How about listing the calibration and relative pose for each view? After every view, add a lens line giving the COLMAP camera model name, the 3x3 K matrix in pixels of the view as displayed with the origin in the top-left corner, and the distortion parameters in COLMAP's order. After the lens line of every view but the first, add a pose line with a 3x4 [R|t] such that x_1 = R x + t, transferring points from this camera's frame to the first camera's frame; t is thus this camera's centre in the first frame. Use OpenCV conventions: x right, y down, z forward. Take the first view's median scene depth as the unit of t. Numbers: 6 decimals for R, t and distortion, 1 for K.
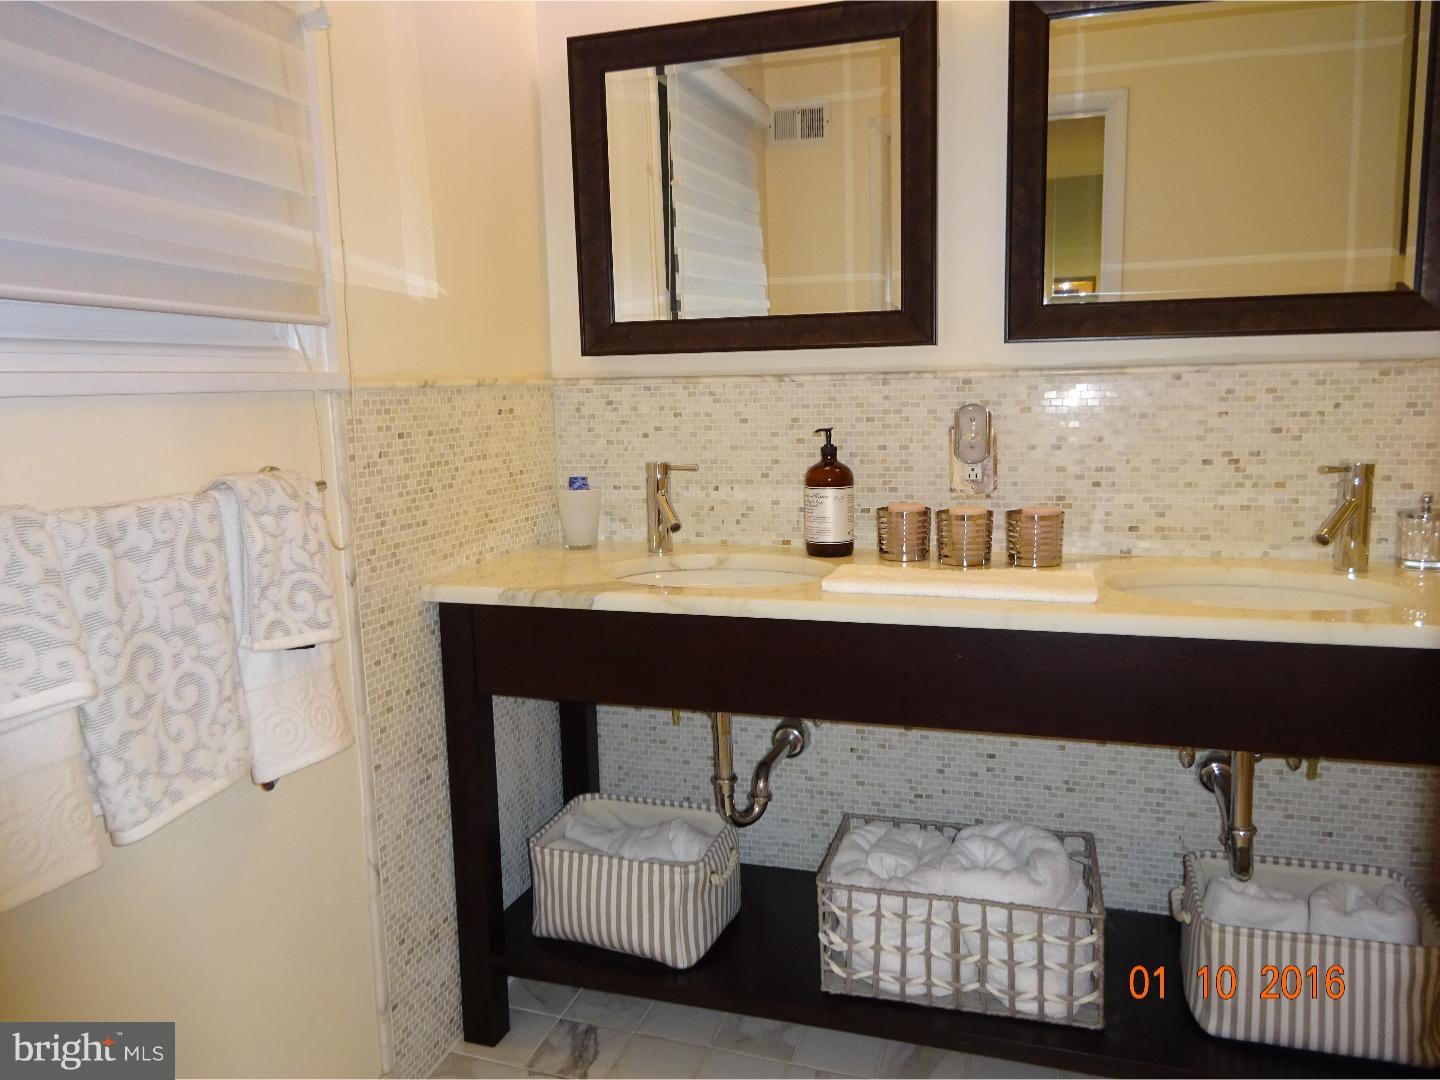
lens RADIAL K [[1045.3, 0, 724.3], [0, 1045.3, 534.4], [0, 0, 1]] dist [-0.003496, -0.011844]
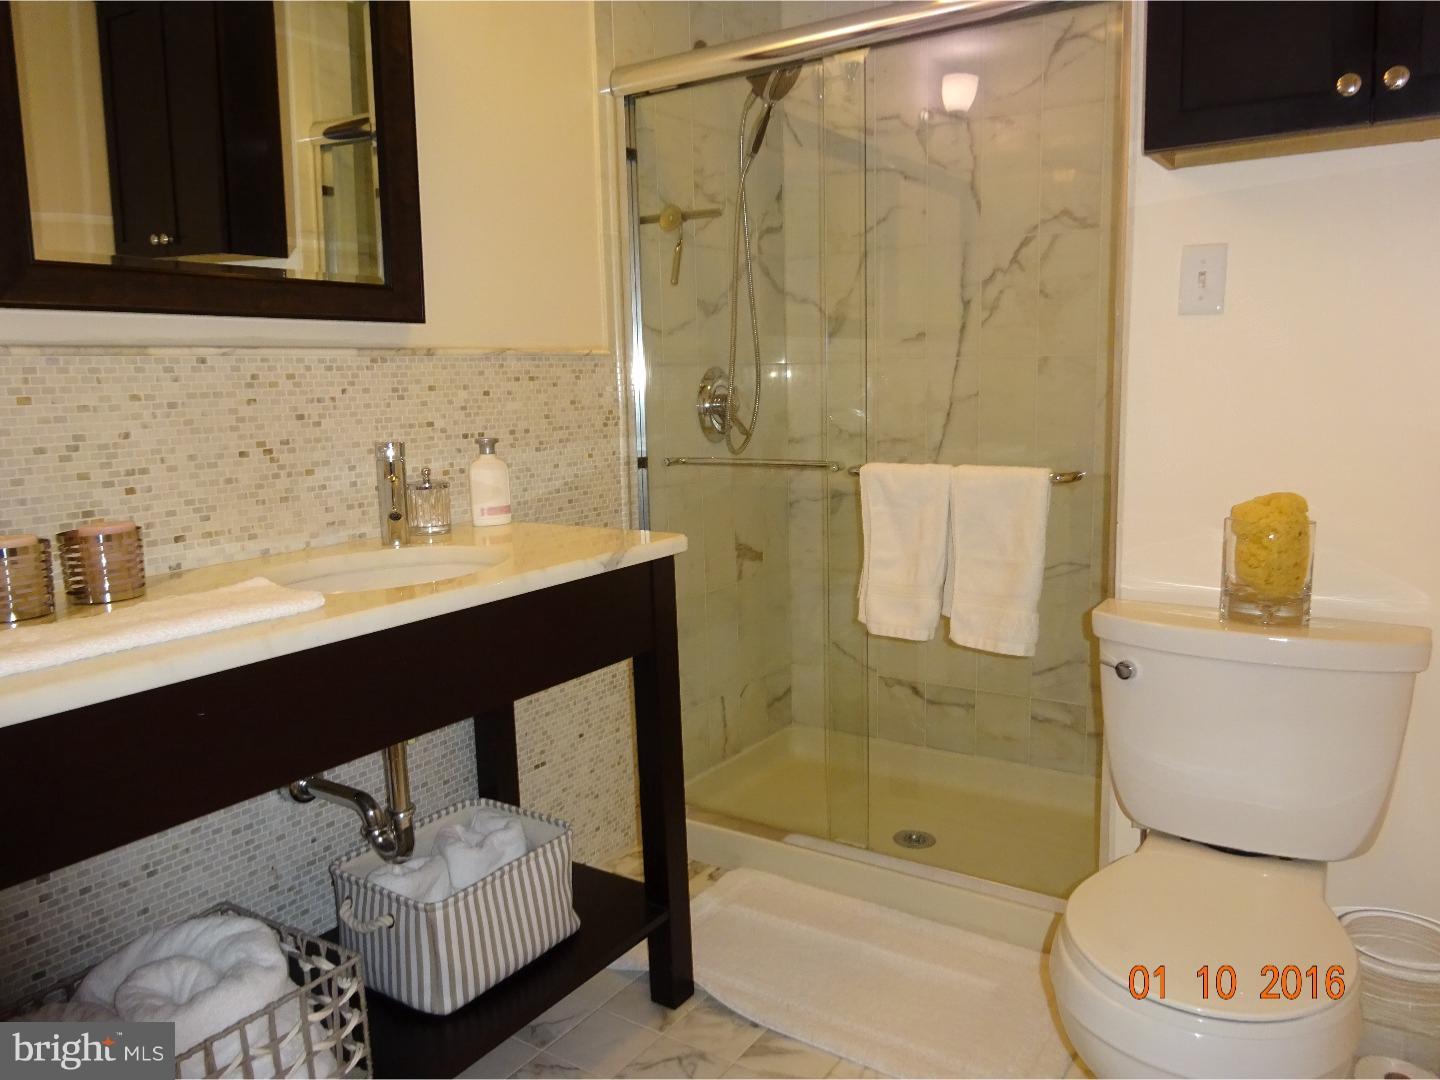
lens RADIAL K [[1045.3, 0, 724.3], [0, 1045.3, 534.4], [0, 0, 1]] dist [-0.003496, -0.011844]
pose [[0.272082, -0.125449, 0.954062, -0.305968], [0.155863, 0.984119, 0.084952, -0.012471], [-0.949567, 0.125589, 0.287314, 0.348923]]
